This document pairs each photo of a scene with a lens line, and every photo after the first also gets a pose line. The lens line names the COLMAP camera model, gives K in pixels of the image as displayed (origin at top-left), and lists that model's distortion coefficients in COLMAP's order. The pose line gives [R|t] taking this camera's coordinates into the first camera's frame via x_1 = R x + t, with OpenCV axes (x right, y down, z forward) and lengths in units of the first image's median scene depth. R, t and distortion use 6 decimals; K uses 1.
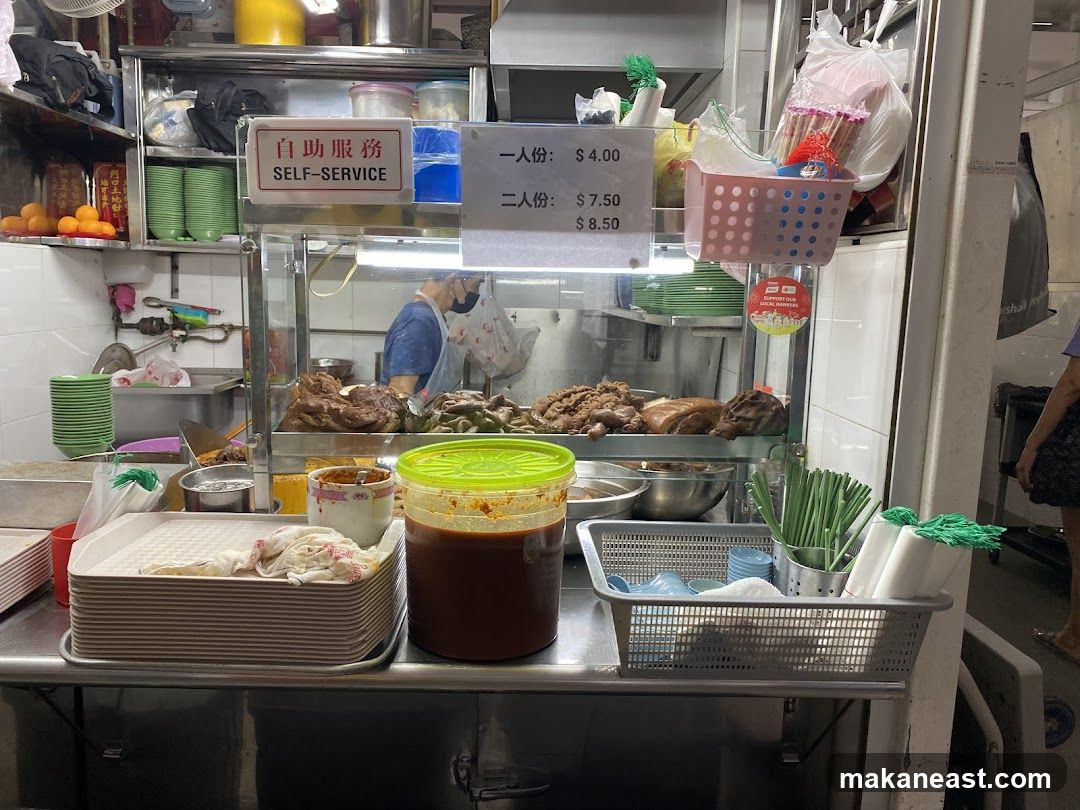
lens RADIAL K [[841.5, 0, 530.1], [0, 841.5, 407.0], [0, 0, 1]] dist [-0.006362, 0.003934]
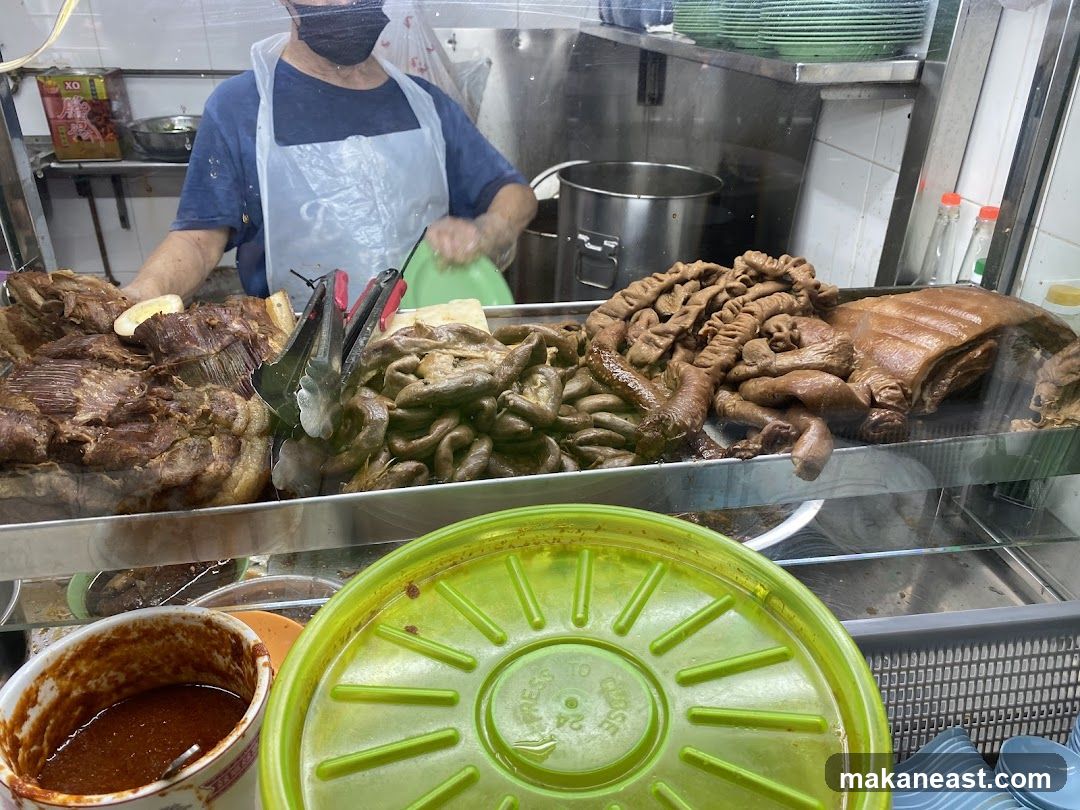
lens RADIAL K [[841.5, 0, 542.6], [0, 841.5, 408.5], [0, 0, 1]] dist [-0.006362, 0.003934]
pose [[0.993595, -0.065078, 0.092375, -0.065811], [0.032014, 0.946130, 0.322200, -0.100275], [-0.108367, -0.317180, 0.942154, 0.591100]]
